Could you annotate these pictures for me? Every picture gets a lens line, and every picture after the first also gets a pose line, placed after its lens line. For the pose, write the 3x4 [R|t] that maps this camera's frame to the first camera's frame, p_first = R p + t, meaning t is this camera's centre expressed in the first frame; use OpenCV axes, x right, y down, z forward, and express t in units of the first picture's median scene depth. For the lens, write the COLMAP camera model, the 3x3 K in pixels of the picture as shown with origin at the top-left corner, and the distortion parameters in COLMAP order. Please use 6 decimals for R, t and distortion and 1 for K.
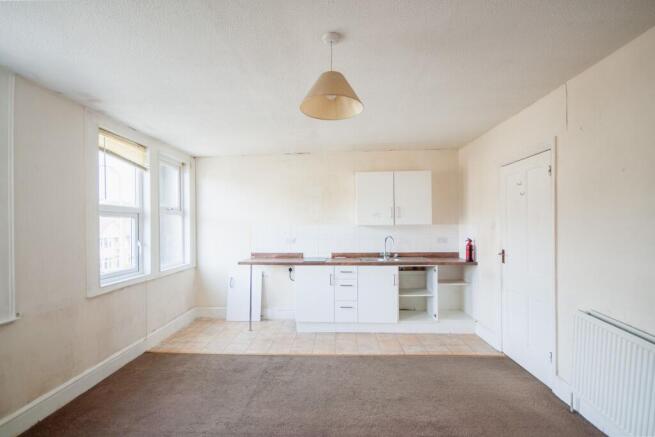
lens RADIAL K [[313.9, 0, 330.6], [0, 313.9, 221.4], [0, 0, 1]] dist [-0.000783, -0.002182]
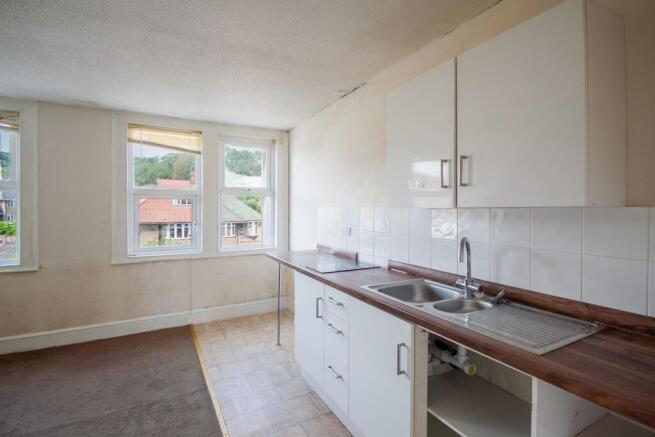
lens RADIAL K [[313.9, 0, 324.7], [0, 313.9, 209.2], [0, 0, 1]] dist [-0.000783, -0.002182]
pose [[0.486710, 0.010935, -0.873495, 0.554961], [0.007046, 0.999840, 0.016443, 0.008000], [0.873535, -0.014158, 0.486556, 0.877576]]
